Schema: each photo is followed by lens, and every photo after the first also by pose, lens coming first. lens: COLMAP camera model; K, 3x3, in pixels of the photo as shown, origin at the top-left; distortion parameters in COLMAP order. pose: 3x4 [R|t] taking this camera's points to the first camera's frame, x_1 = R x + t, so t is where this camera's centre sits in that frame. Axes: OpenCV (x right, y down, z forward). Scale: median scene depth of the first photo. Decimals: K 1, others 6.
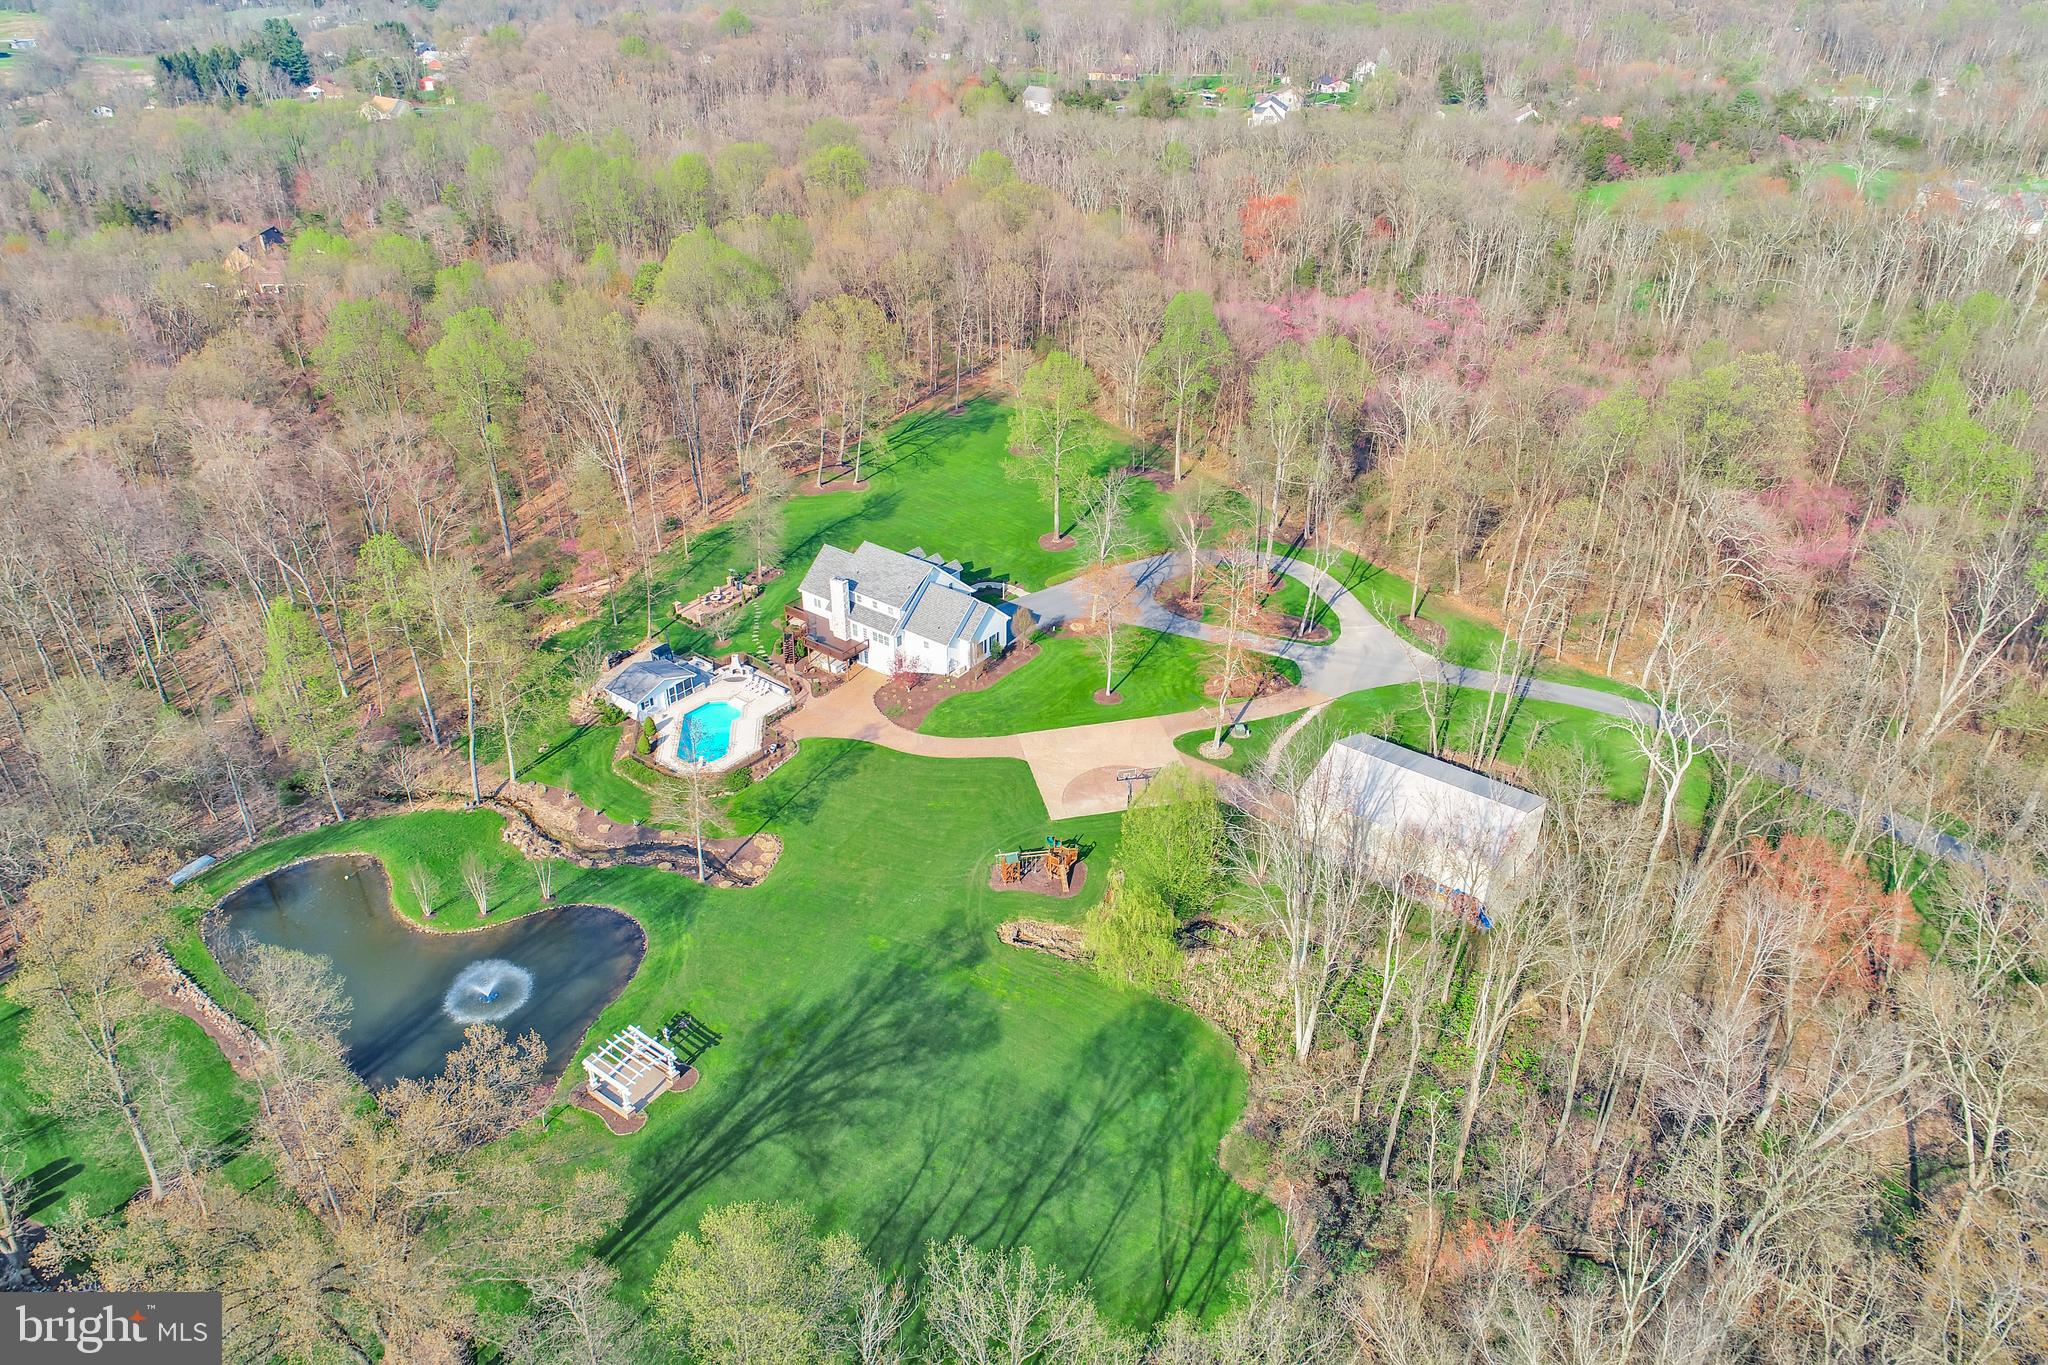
lens RADIAL K [[1367.3, 0, 1024.0], [0, 1367.3, 682.5], [0, 0, 1]] dist [0.004650, 0.000749]
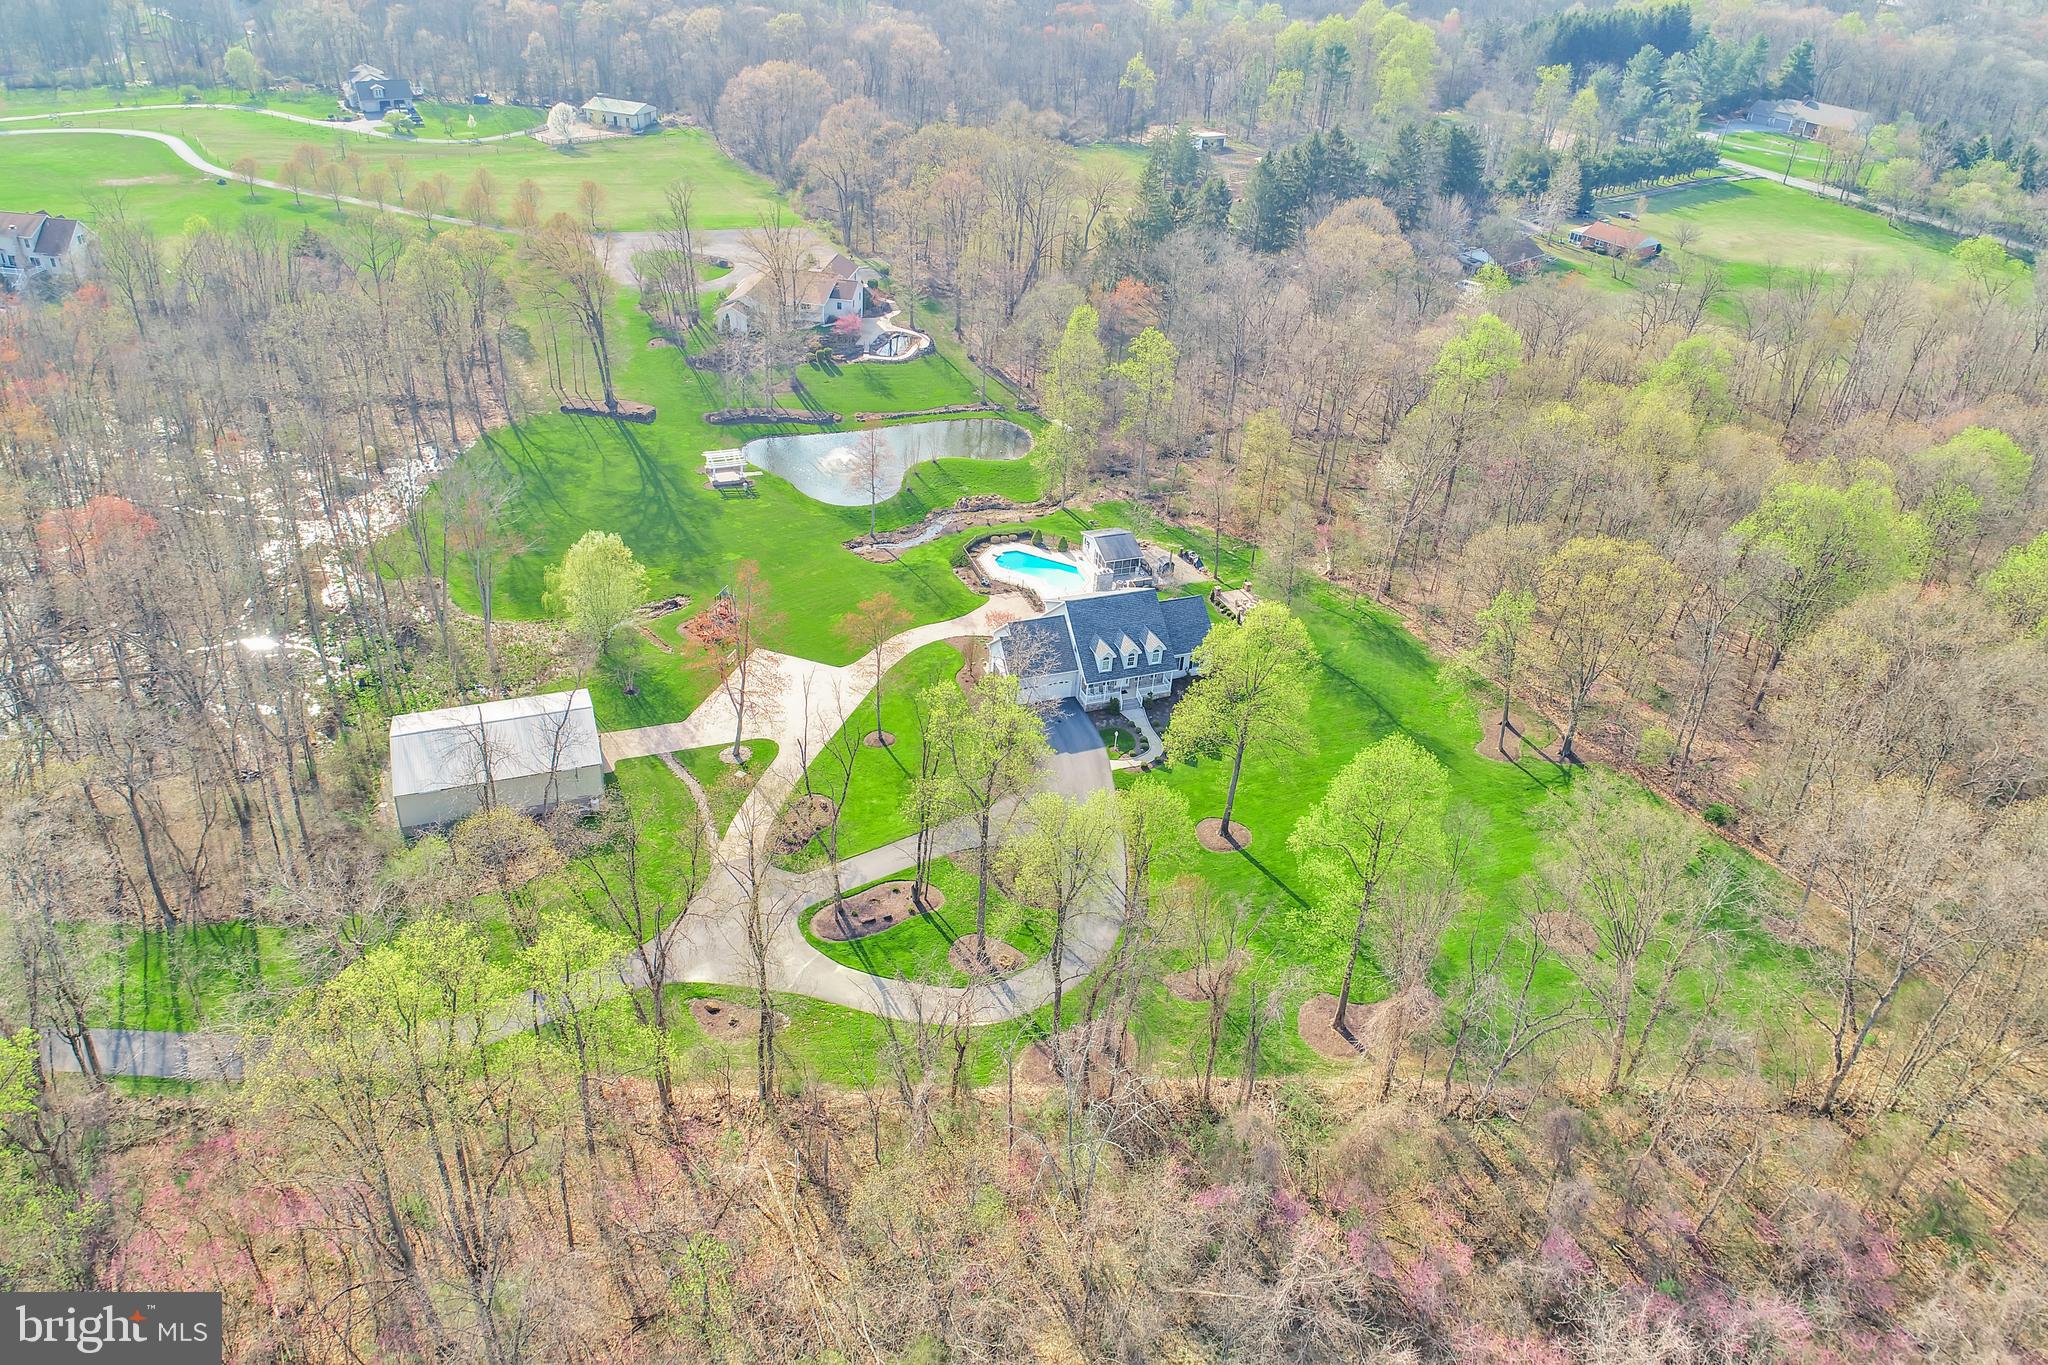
lens RADIAL K [[1461.6, 0, 965.2], [0, 1461.6, 681.0], [0, 0, 1]] dist [0.000303, 0.002003]
pose [[-0.555781, 0.427626, -0.712912, 0.755120], [-0.464770, 0.551189, 0.692950, -0.761721], [0.689273, 0.716468, -0.107592, 1.162659]]
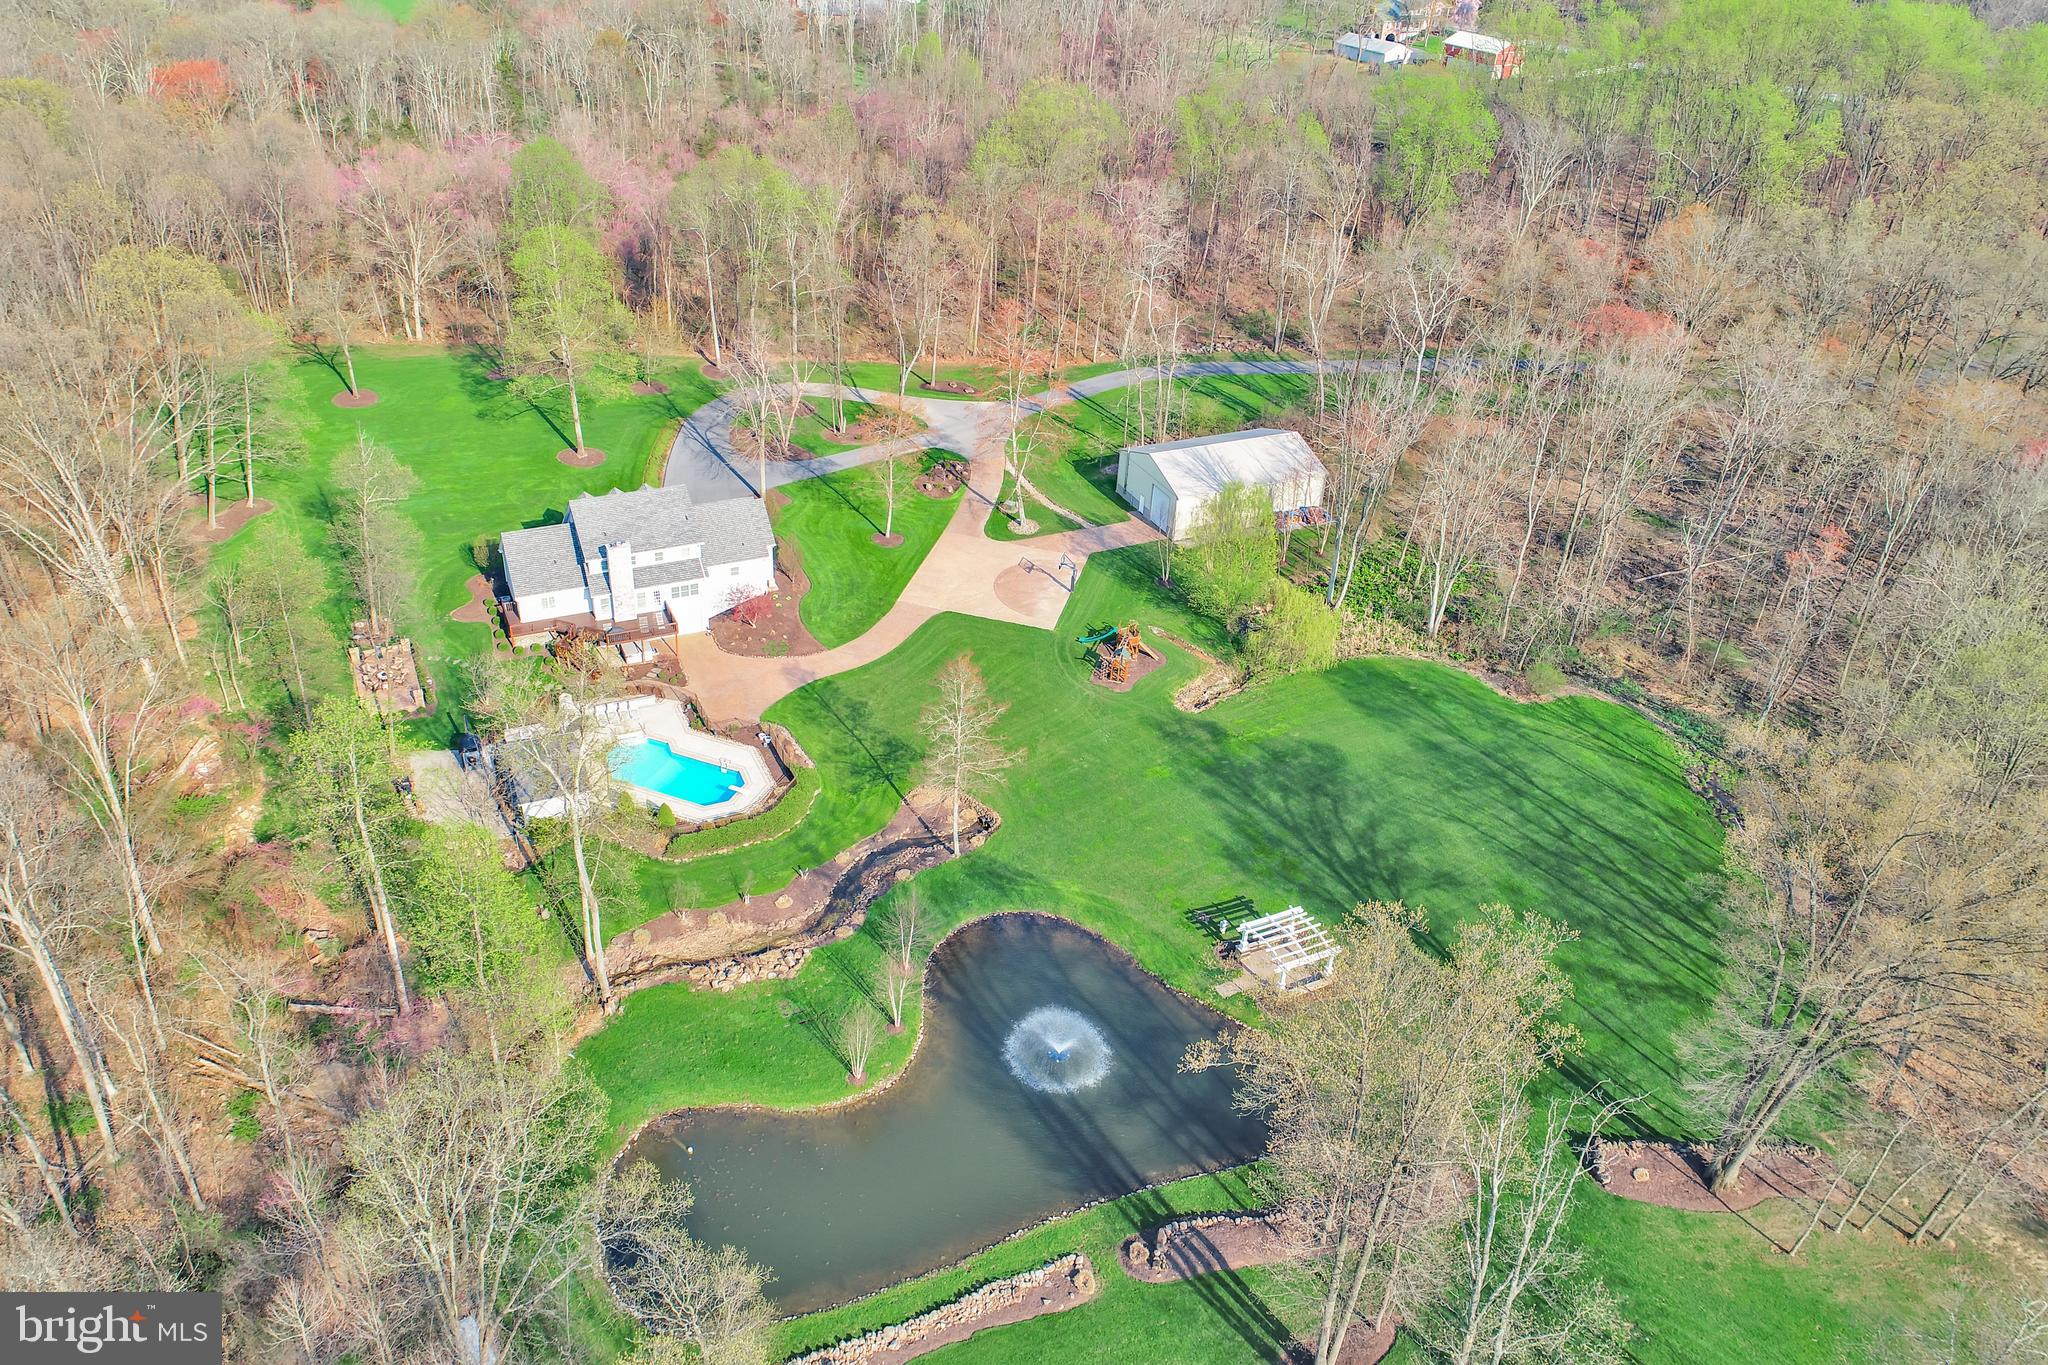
lens RADIAL K [[1461.6, 0, 965.2], [0, 1461.6, 681.0], [0, 0, 1]] dist [0.000303, 0.002003]
pose [[0.484727, -0.457465, 0.745497, -0.726460], [0.413412, 0.870935, 0.265636, -0.153489], [-0.770799, 0.179437, 0.611287, 0.380663]]
